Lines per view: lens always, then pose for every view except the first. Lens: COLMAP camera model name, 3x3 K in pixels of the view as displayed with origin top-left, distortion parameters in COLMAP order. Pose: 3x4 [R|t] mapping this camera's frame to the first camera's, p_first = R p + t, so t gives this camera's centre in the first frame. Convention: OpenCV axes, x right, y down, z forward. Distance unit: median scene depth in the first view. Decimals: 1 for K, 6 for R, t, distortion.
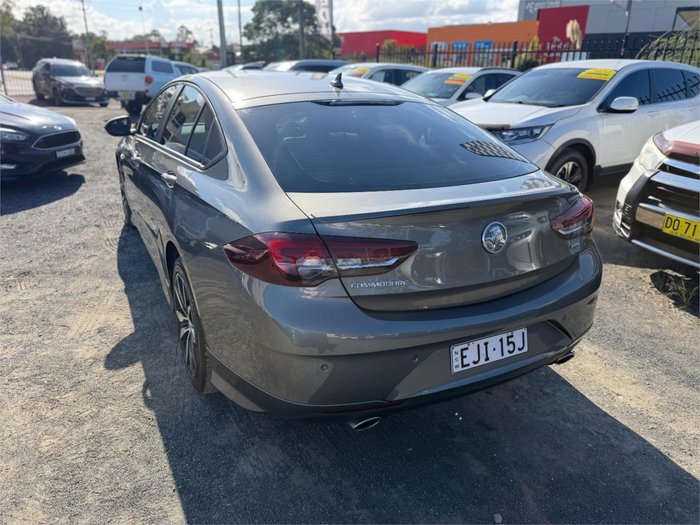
lens RADIAL K [[490.2, 0, 347.5], [0, 490.2, 262.5], [0, 0, 1]] dist [0.003212, -0.008473]
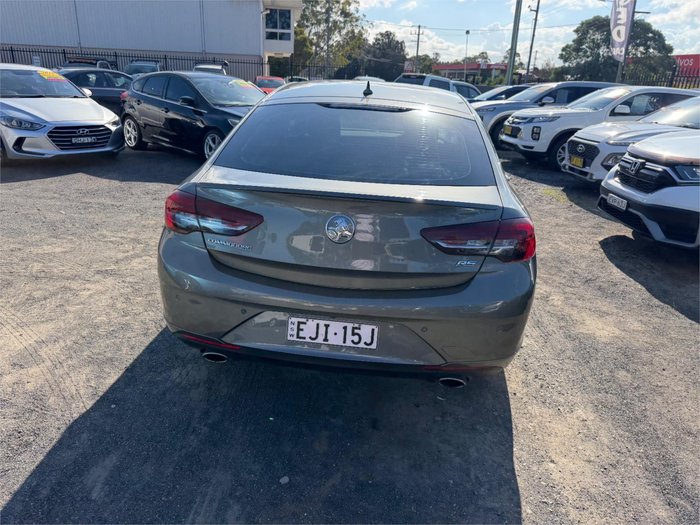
lens RADIAL K [[492.4, 0, 348.0], [0, 492.4, 264.1], [0, 0, 1]] dist [0.014300, -0.021052]
pose [[0.836529, 0.211853, -0.505309, 0.595790], [-0.230510, 0.972717, 0.026211, -0.003850], [0.497075, 0.094553, 0.862540, 0.052431]]
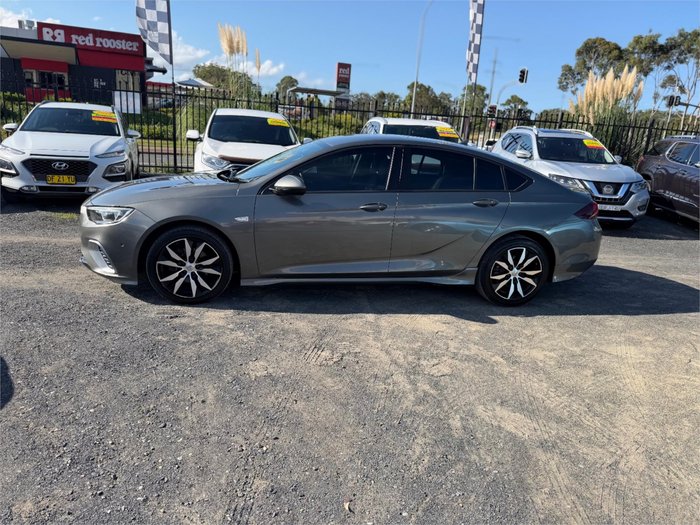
lens RADIAL K [[489.4, 0, 347.2], [0, 489.4, 266.4], [0, 0, 1]] dist [0.017097, -0.022940]
pose [[0.297563, -0.253971, 0.920302, -2.068832], [0.287536, 0.943049, 0.167278, -0.368030], [-0.910373, 0.214844, 0.353642, 0.845668]]
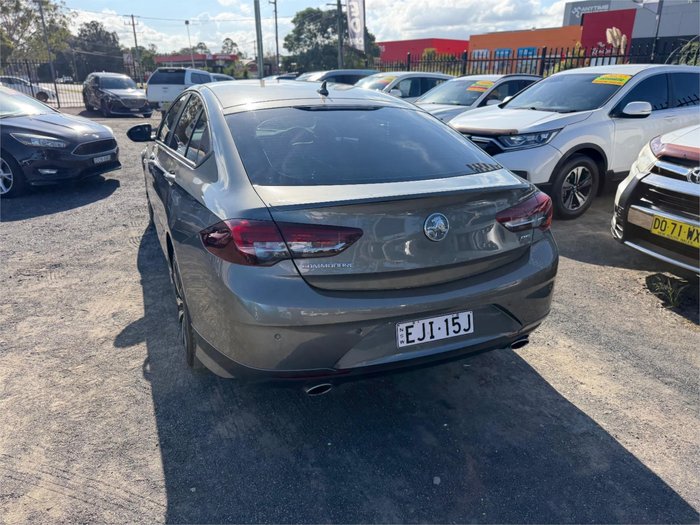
lens RADIAL K [[489.4, 0, 347.2], [0, 489.4, 266.4], [0, 0, 1]] dist [0.017097, -0.022940]
pose [[0.996960, 0.014745, -0.076508, 0.124782], [-0.015508, 0.999836, -0.009386, 0.035844], [0.076357, 0.010544, 0.997025, -0.085156]]
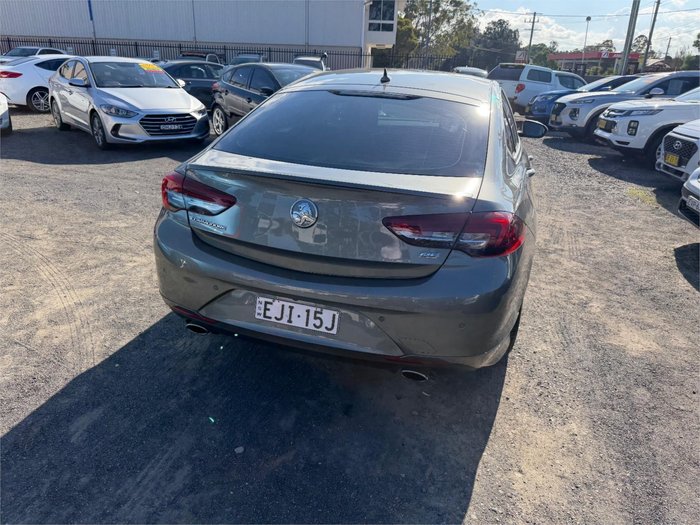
lens RADIAL K [[492.4, 0, 348.0], [0, 492.4, 264.1], [0, 0, 1]] dist [0.014300, -0.021052]
pose [[0.712118, 0.271899, -0.647271, 0.756146], [-0.283651, 0.954788, 0.089008, -0.044797], [0.642207, 0.120215, 0.757046, 0.161274]]
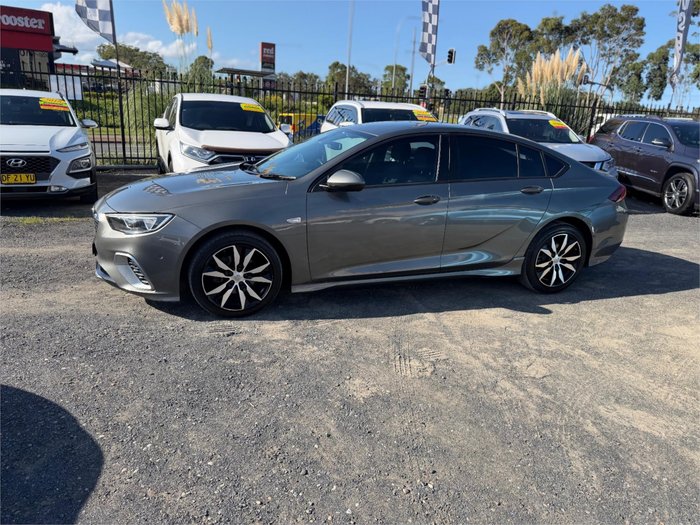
lens RADIAL K [[490.5, 0, 350.0], [0, 490.5, 262.5], [0, 0, 1]] dist [0.018372, -0.024846]
pose [[0.146218, -0.292002, 0.945175, -2.042039], [0.312621, 0.920119, 0.235899, -0.510306], [-0.938557, 0.260988, 0.225824, 1.216993]]
